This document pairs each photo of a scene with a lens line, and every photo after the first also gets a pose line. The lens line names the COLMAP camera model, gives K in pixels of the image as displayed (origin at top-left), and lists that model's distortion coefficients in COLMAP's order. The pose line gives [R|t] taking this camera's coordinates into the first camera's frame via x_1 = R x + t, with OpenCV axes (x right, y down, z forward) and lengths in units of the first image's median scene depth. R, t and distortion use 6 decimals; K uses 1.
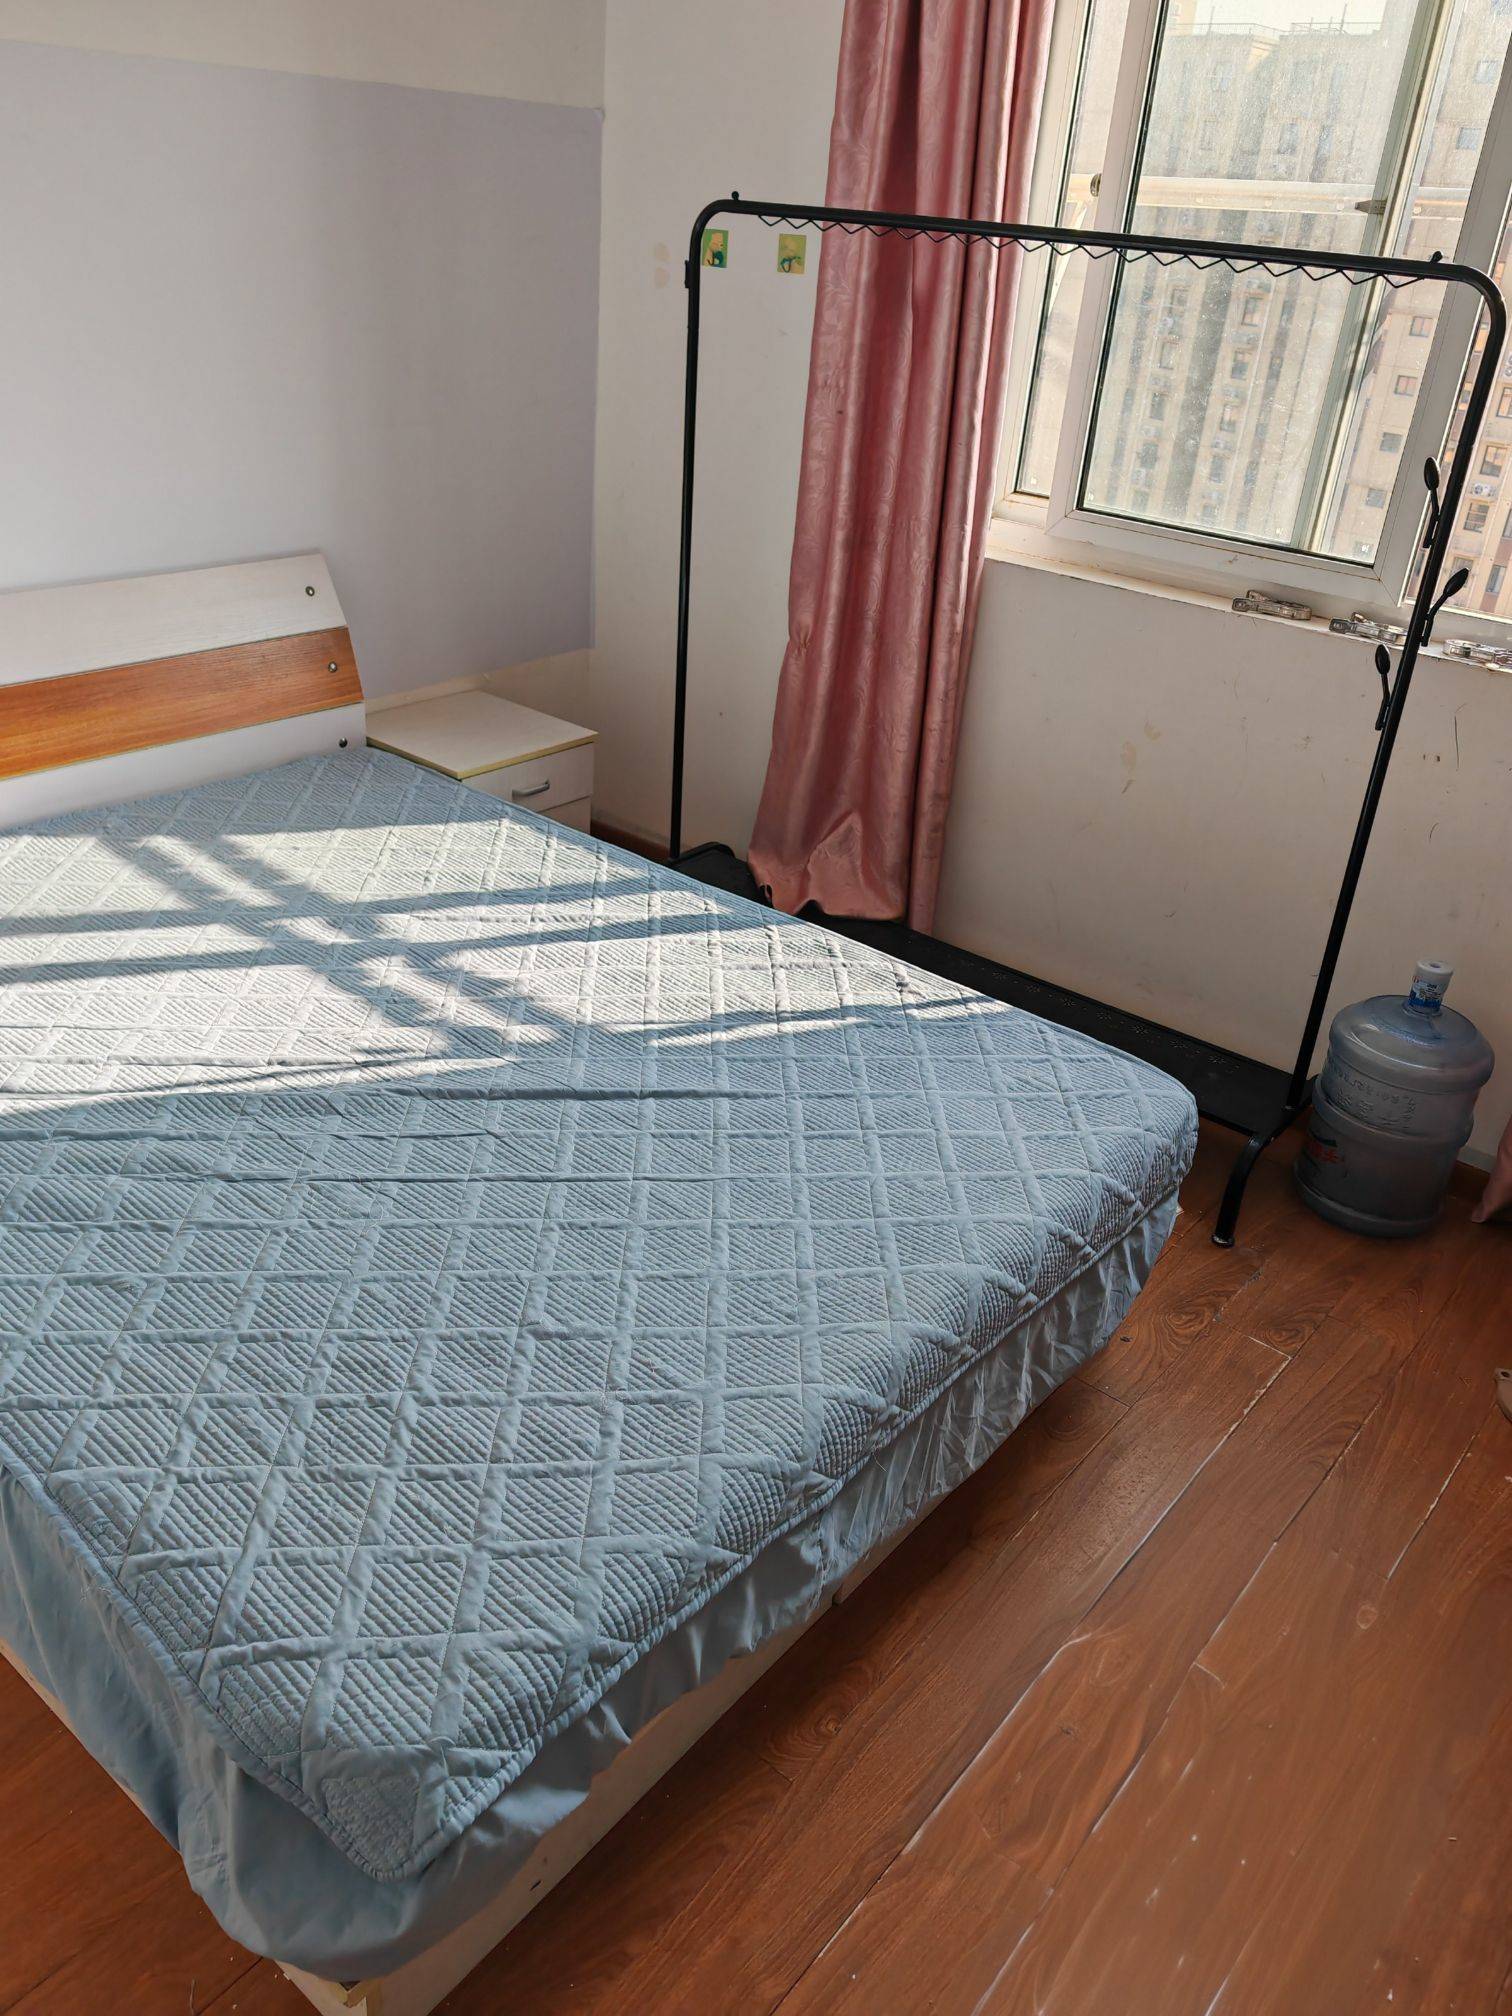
lens RADIAL K [[1484.1, 0, 751.1], [0, 1484.1, 991.5], [0, 0, 1]] dist [0.037627, -0.041233]
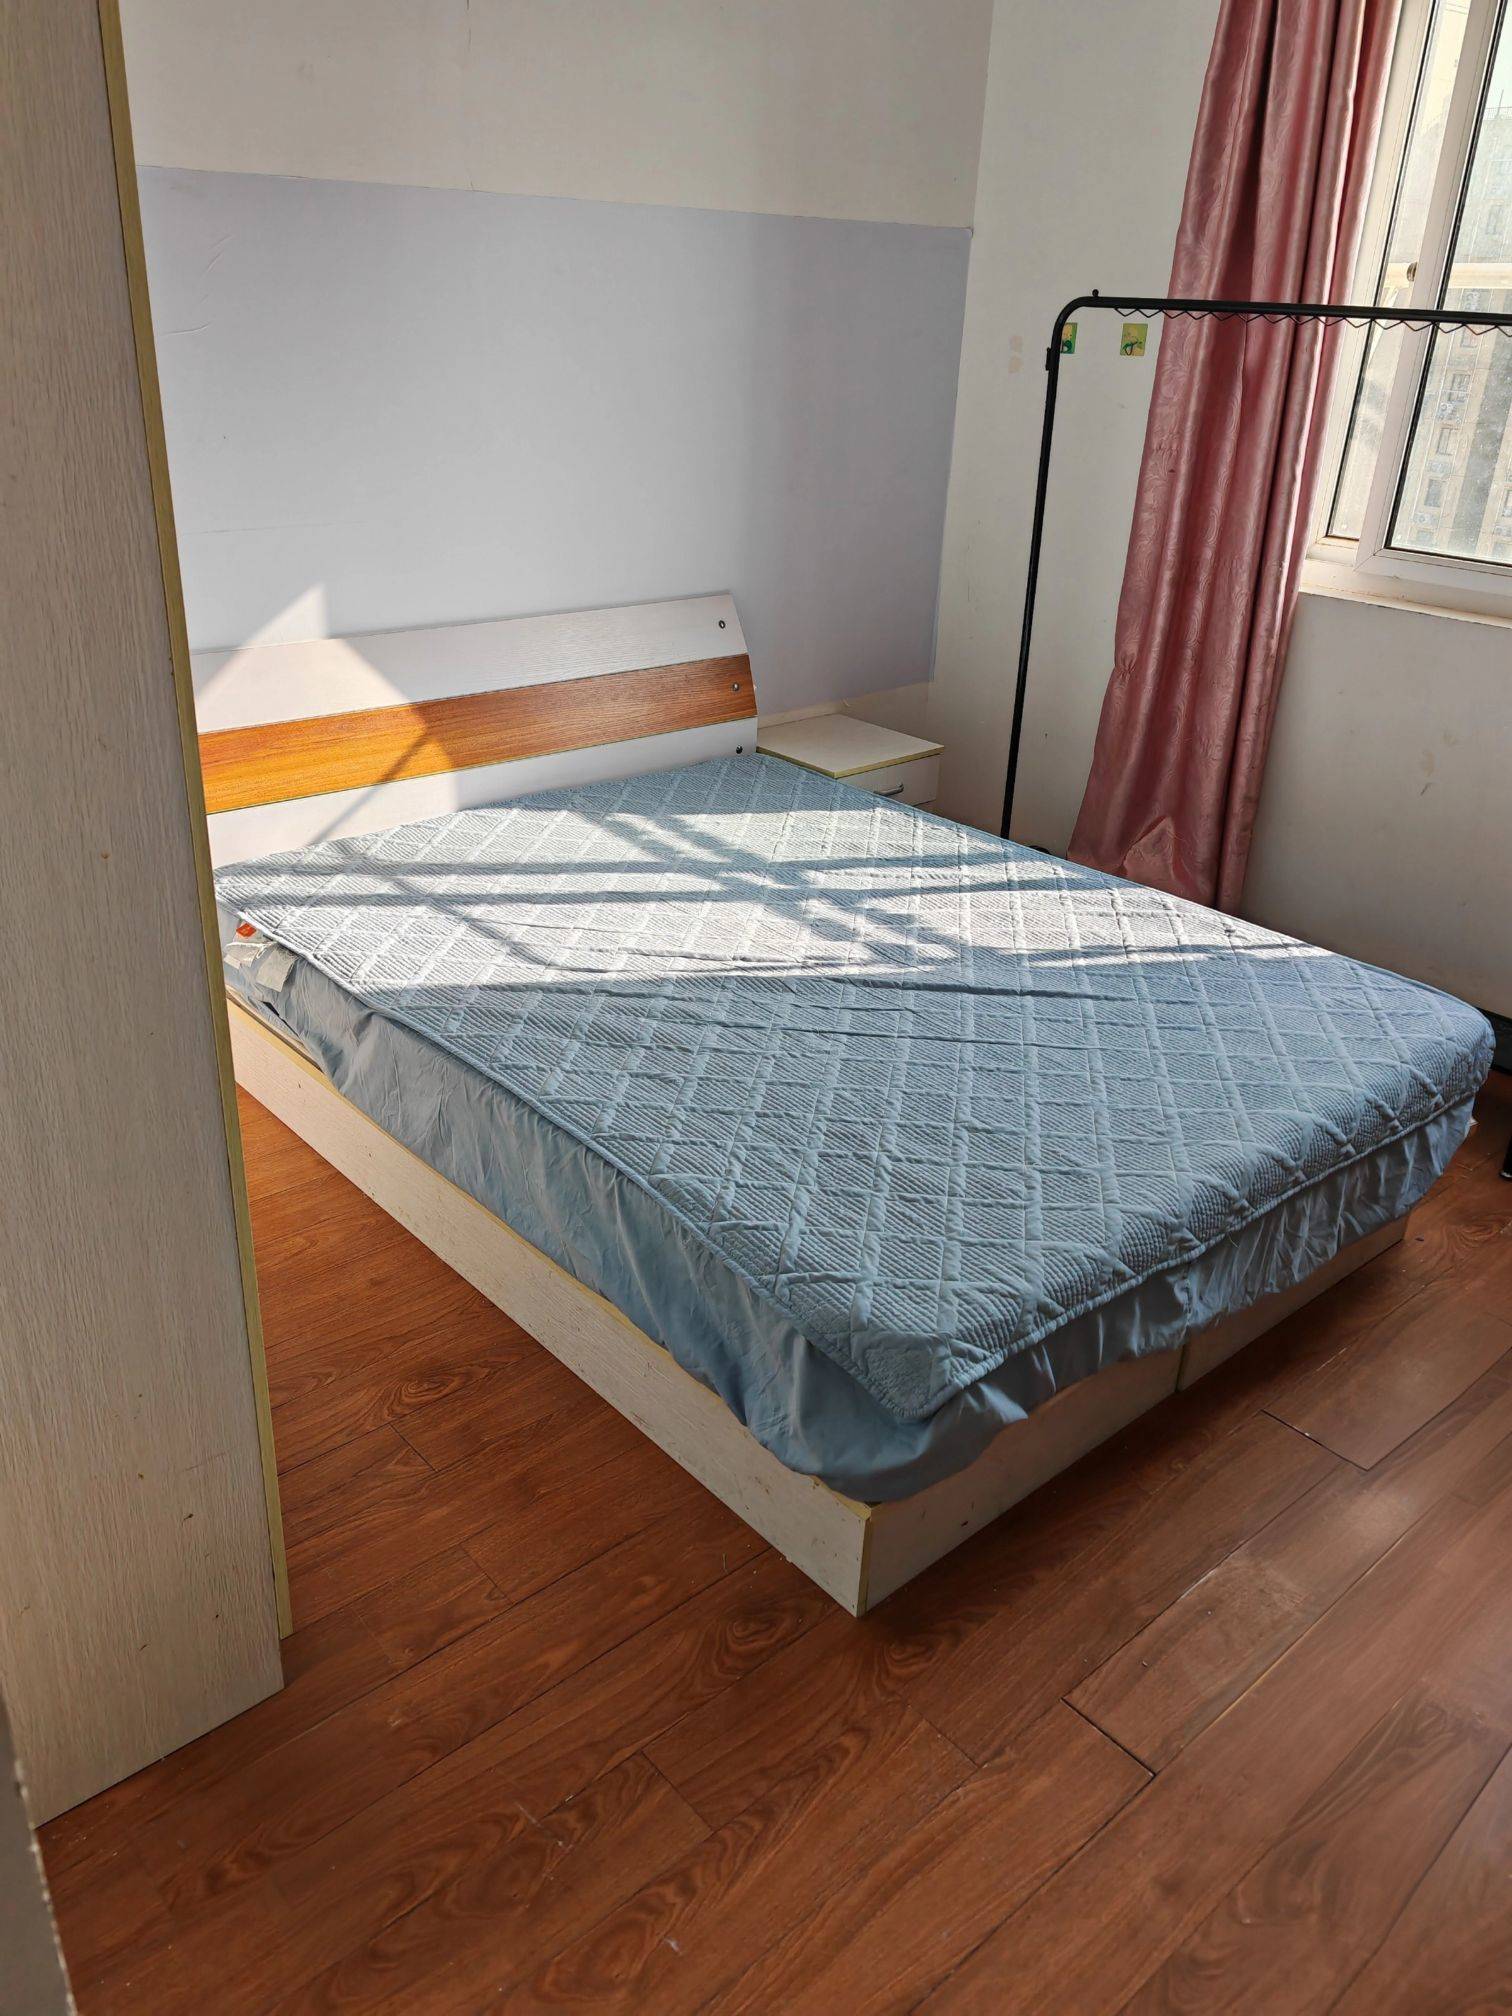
lens RADIAL K [[1484.1, 0, 748.4], [0, 1484.1, 1021.9], [0, 0, 1]] dist [0.037627, -0.041233]
pose [[0.987362, 0.034885, -0.154595, -0.096474], [-0.041495, 0.998348, -0.039740, 0.138590], [0.152953, 0.045653, 0.987178, -0.250685]]
